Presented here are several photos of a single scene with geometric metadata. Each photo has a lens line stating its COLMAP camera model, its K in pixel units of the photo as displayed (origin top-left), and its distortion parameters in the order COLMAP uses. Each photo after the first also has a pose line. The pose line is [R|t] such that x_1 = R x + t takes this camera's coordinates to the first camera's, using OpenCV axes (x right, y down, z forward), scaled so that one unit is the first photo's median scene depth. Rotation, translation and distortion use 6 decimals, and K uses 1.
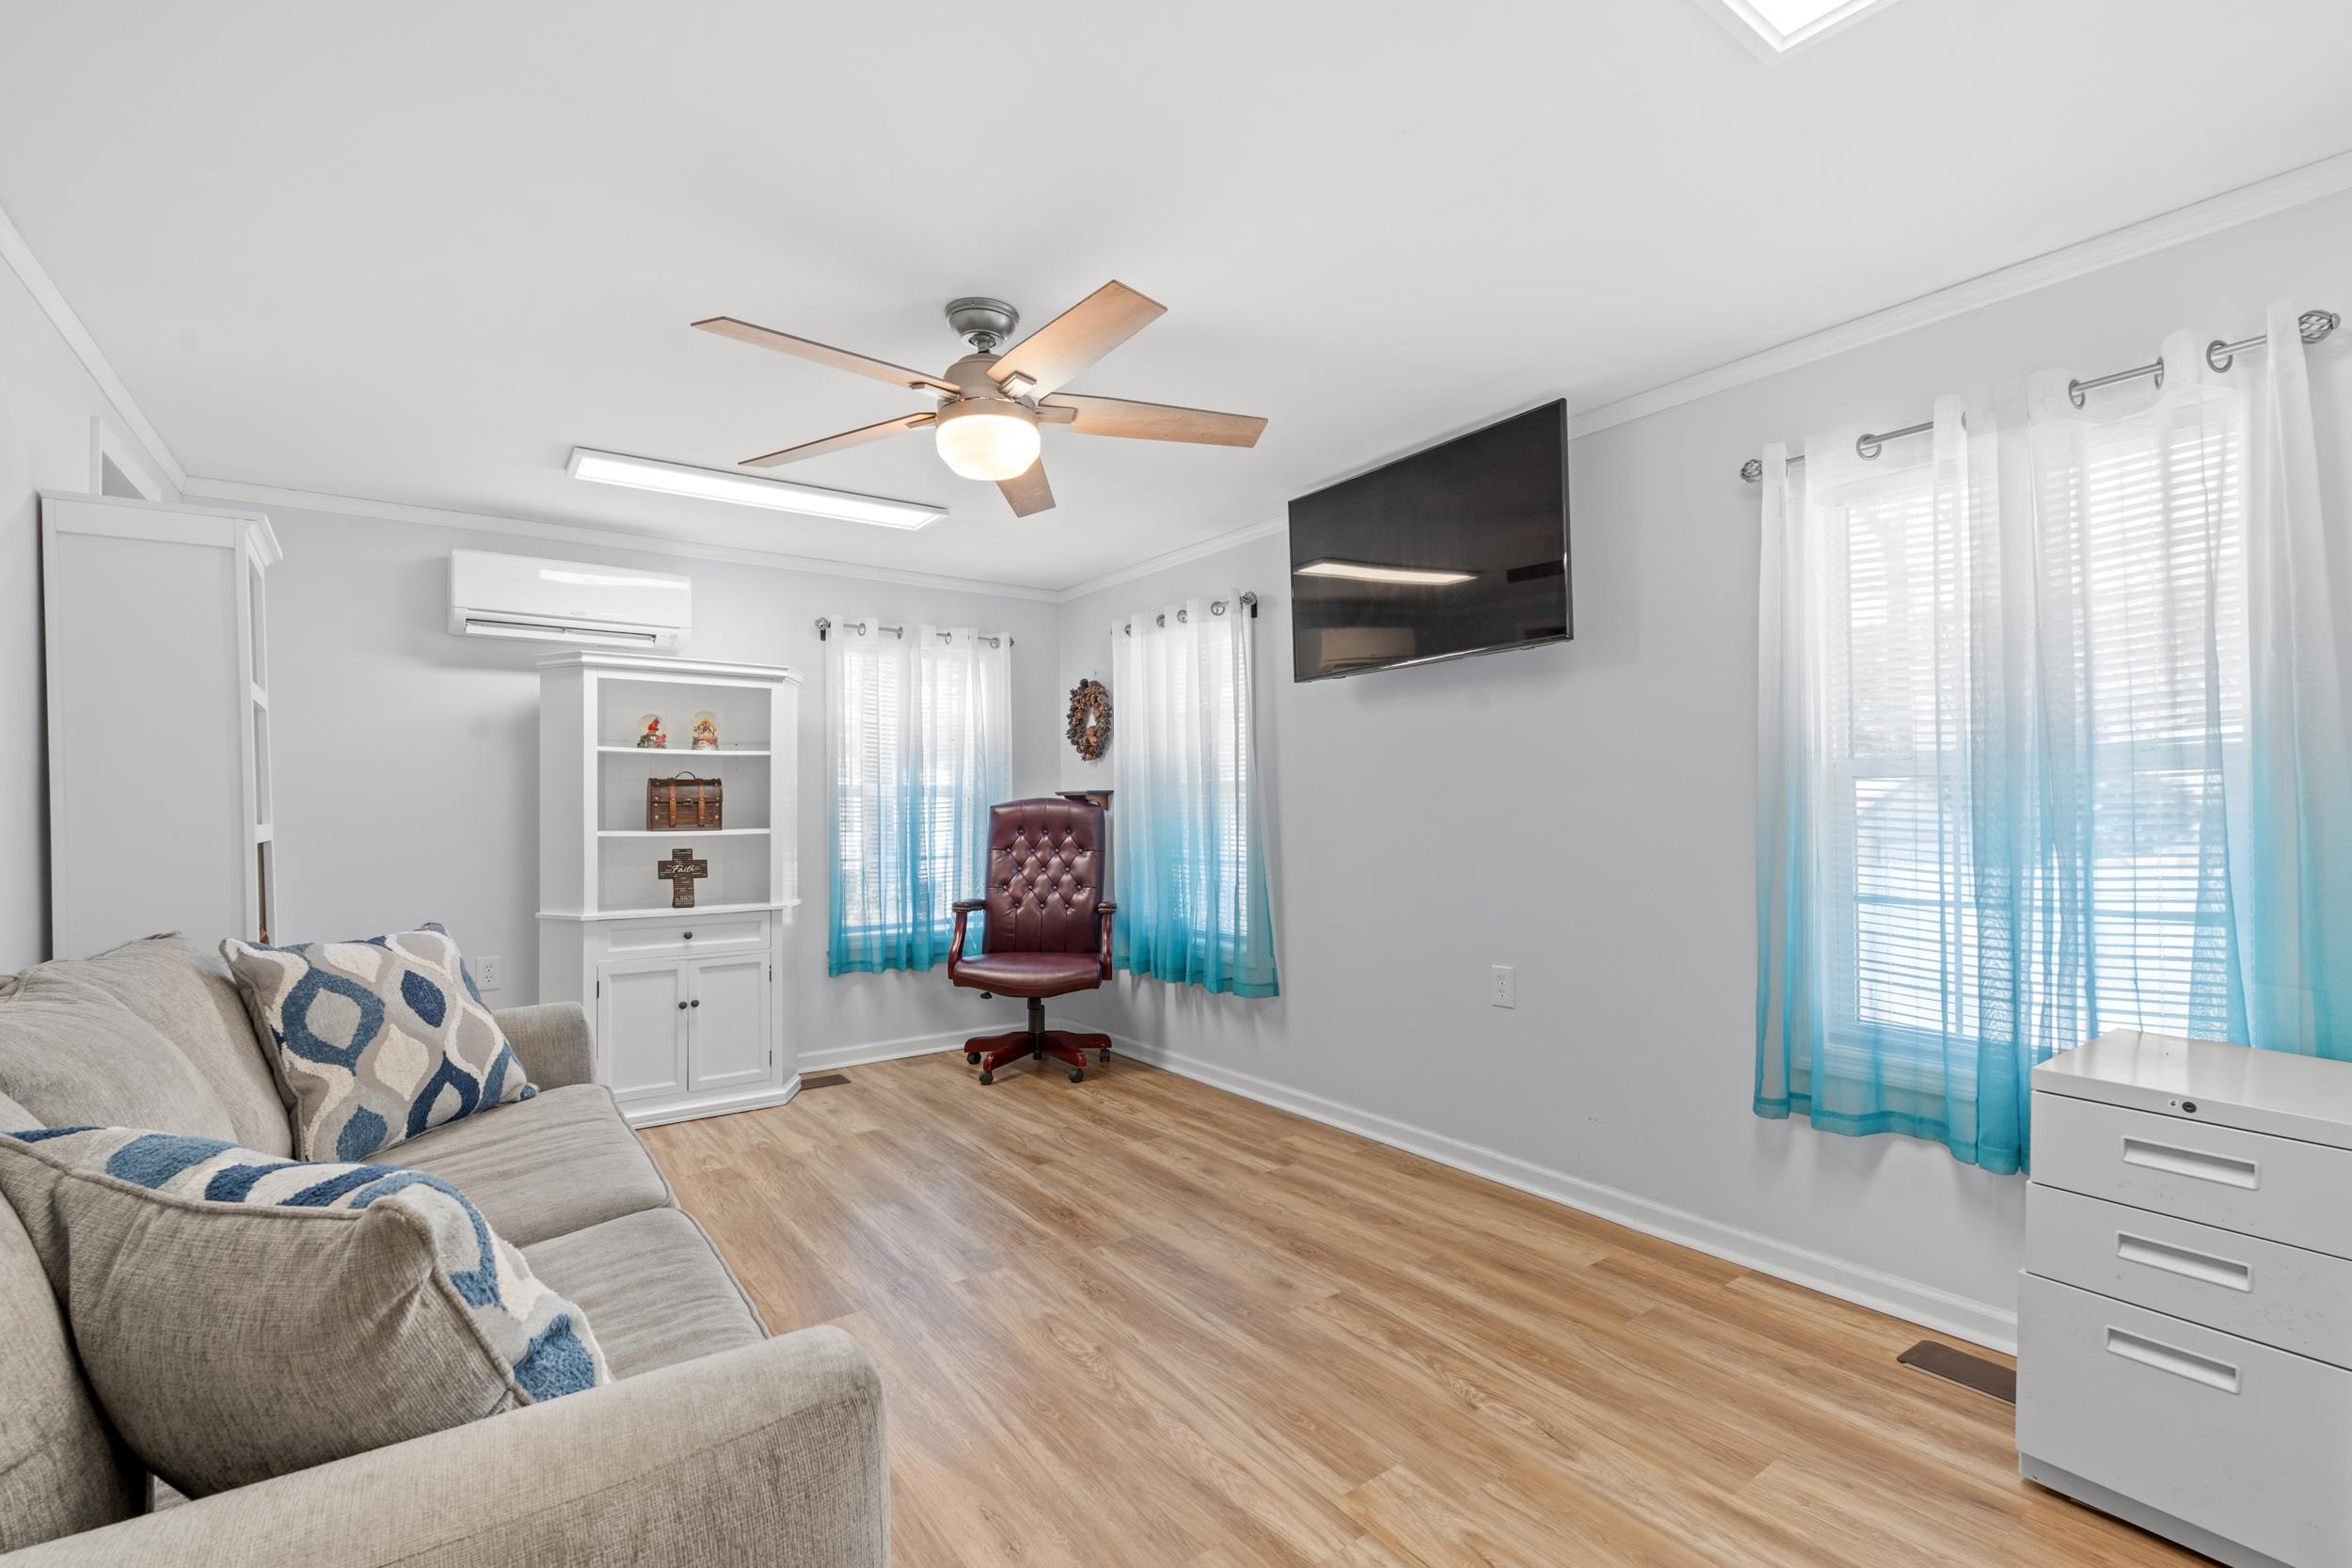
lens RADIAL K [[1028.5, 0, 1189.8], [0, 1028.5, 793.2], [0, 0, 1]] dist [0.001136, 0.000154]
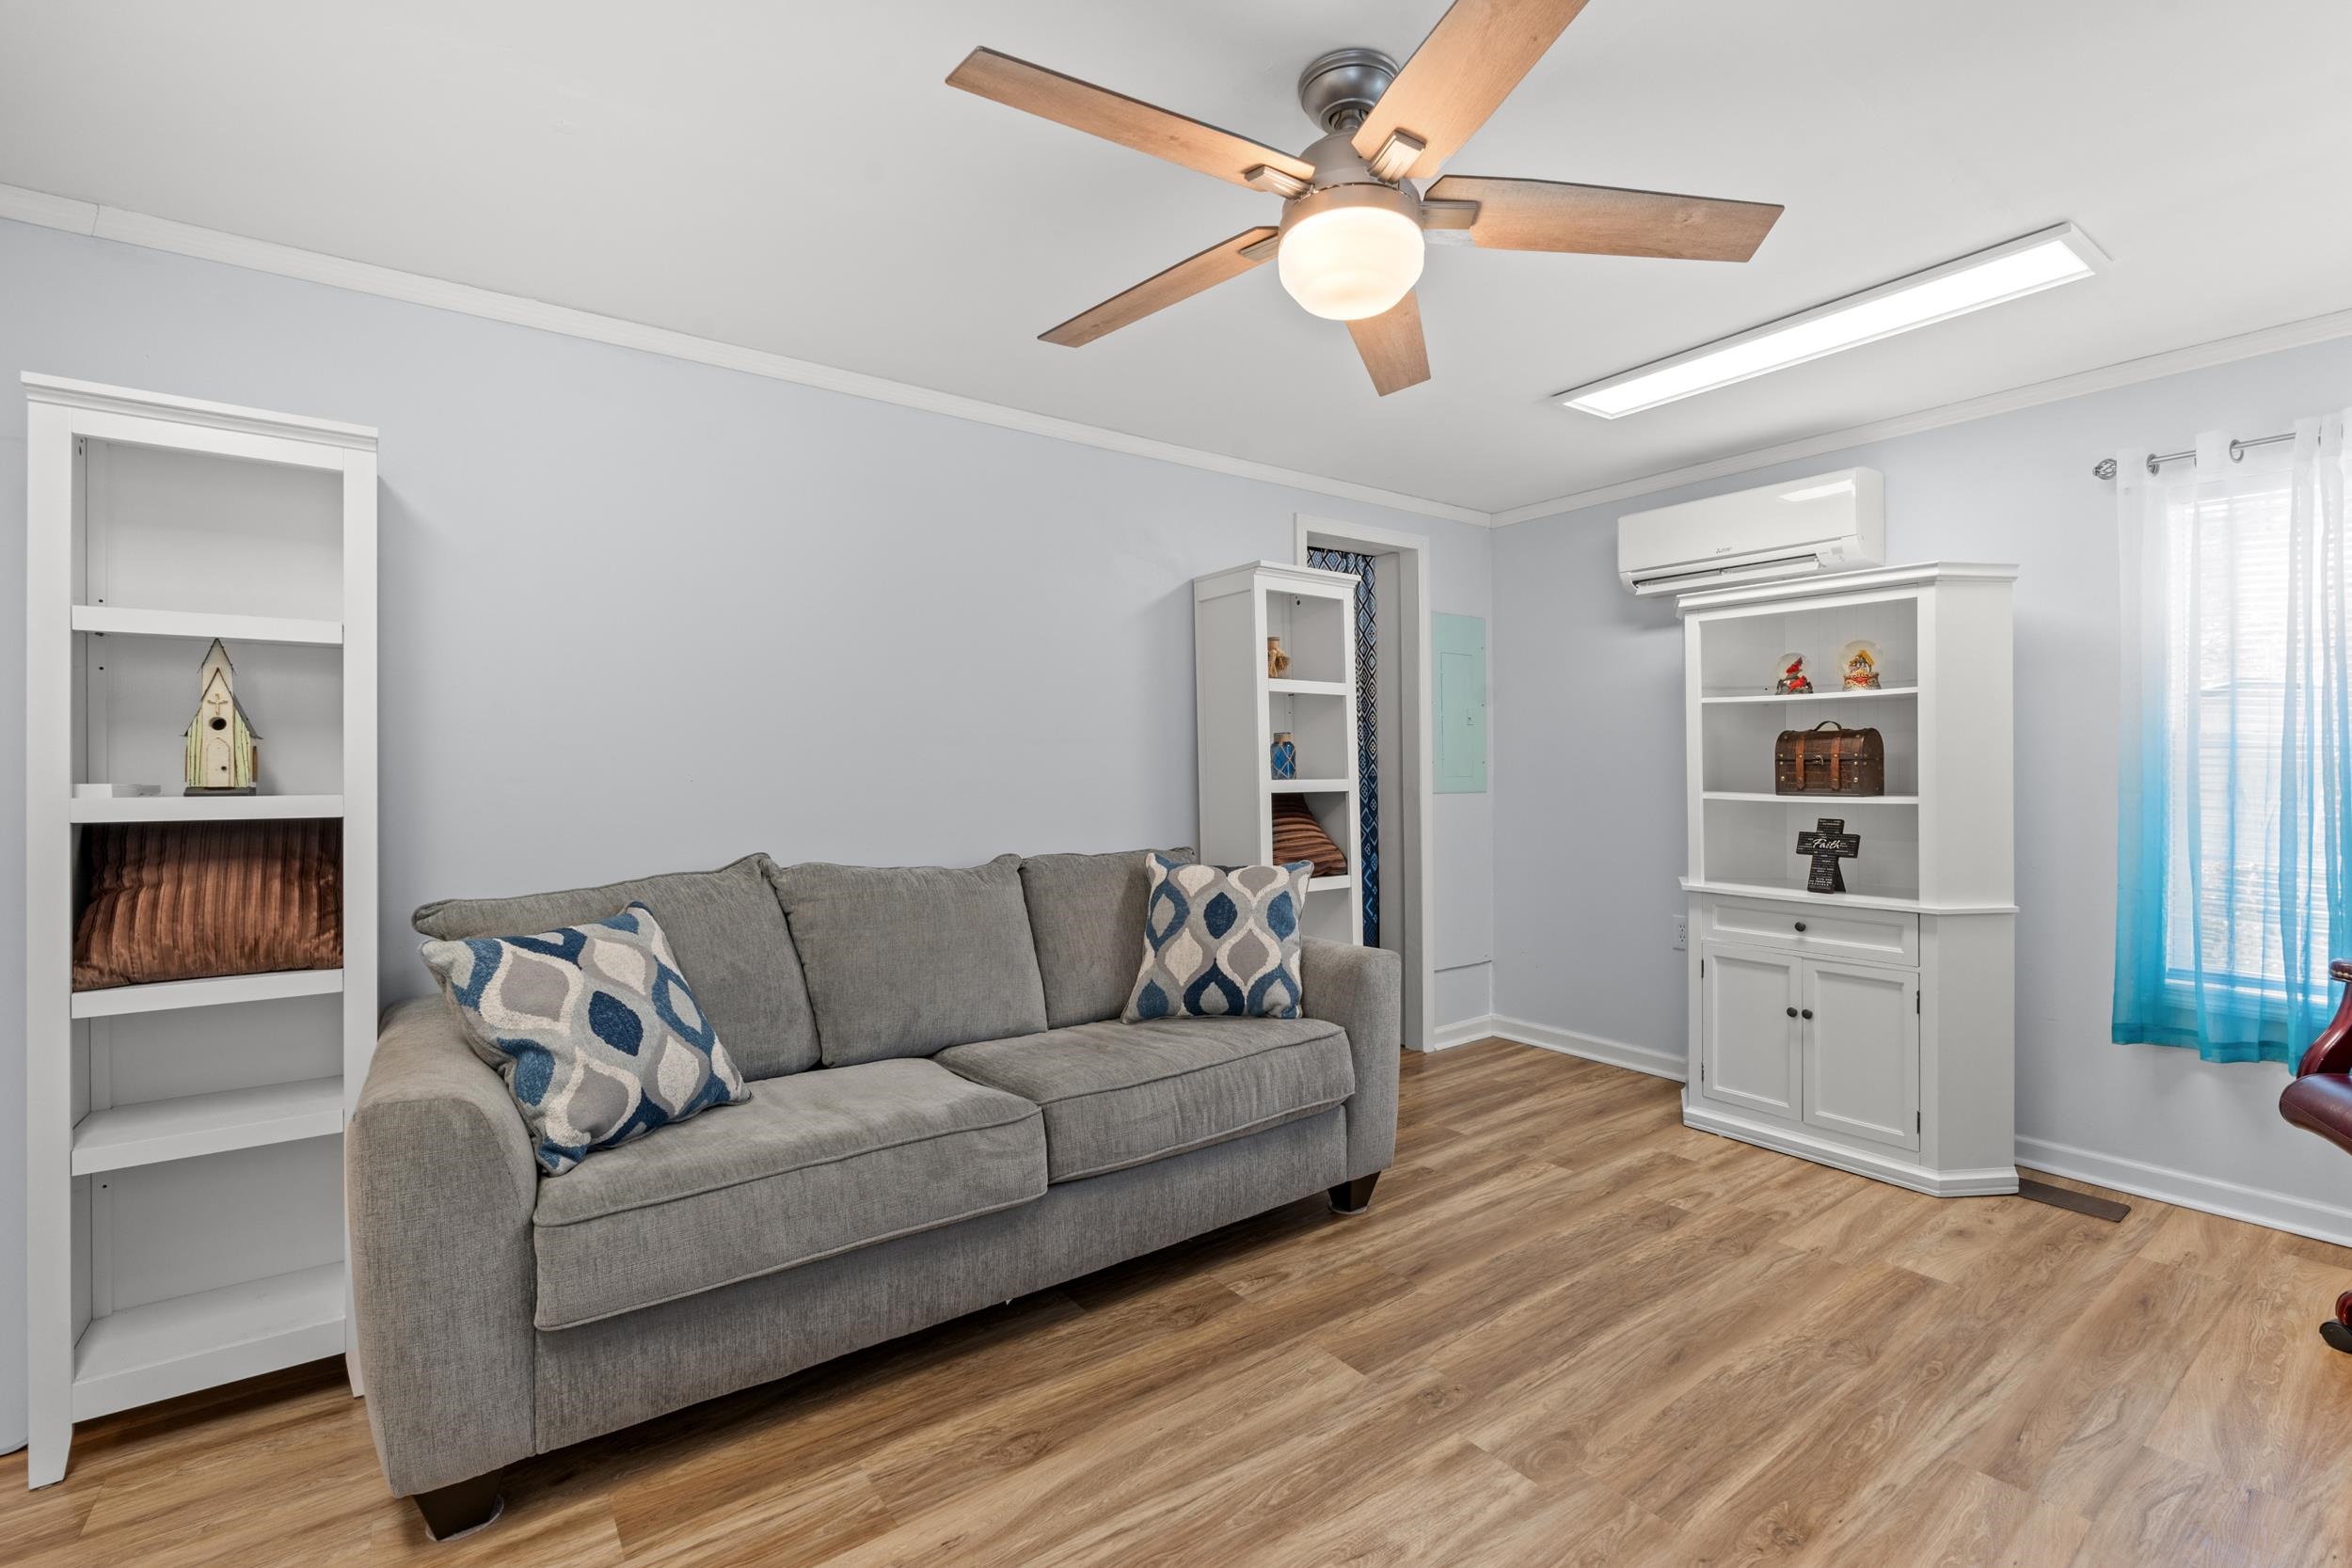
lens RADIAL K [[1029.4, 0, 1177.1], [0, 1029.4, 764.8], [0, 0, 1]] dist [-0.004585, -0.000115]
pose [[0.003393, 0.004311, -0.999985, 0.309469], [0.016455, 0.999855, 0.004367, 0.001014], [0.999859, -0.016470, 0.003321, 0.519279]]
